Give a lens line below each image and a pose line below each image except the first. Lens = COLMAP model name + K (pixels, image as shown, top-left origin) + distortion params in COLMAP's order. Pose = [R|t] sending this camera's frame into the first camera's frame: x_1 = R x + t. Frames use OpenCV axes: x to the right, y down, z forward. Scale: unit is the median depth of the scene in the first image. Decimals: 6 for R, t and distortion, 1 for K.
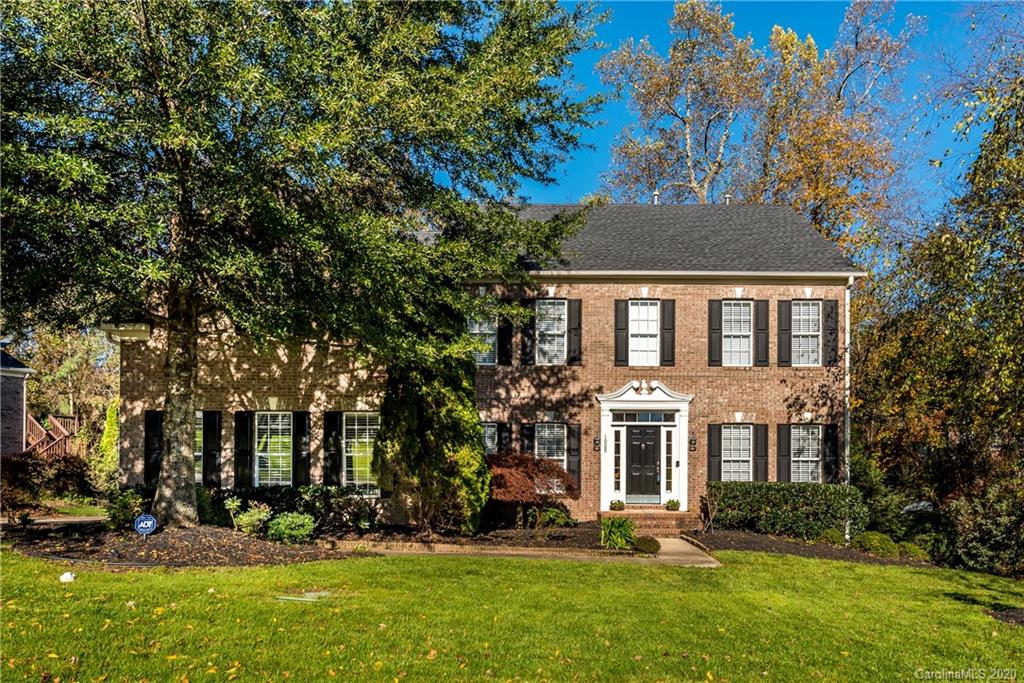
lens RADIAL K [[663.8, 0, 513.7], [0, 663.8, 359.8], [0, 0, 1]] dist [0.004068, -0.000076]
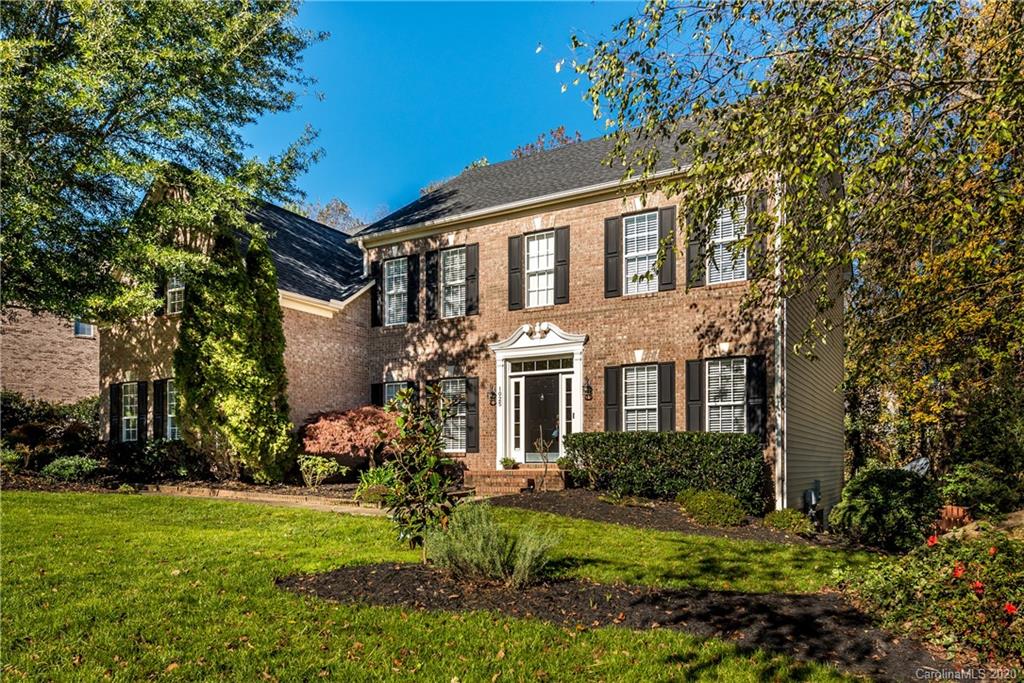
lens RADIAL K [[663.8, 0, 513.7], [0, 663.8, 359.8], [0, 0, 1]] dist [0.004068, -0.000076]
pose [[0.876317, -0.075605, -0.475765, 0.583917], [0.080873, 0.996680, -0.009425, 0.085301], [0.474898, -0.030218, 0.879522, 0.210478]]
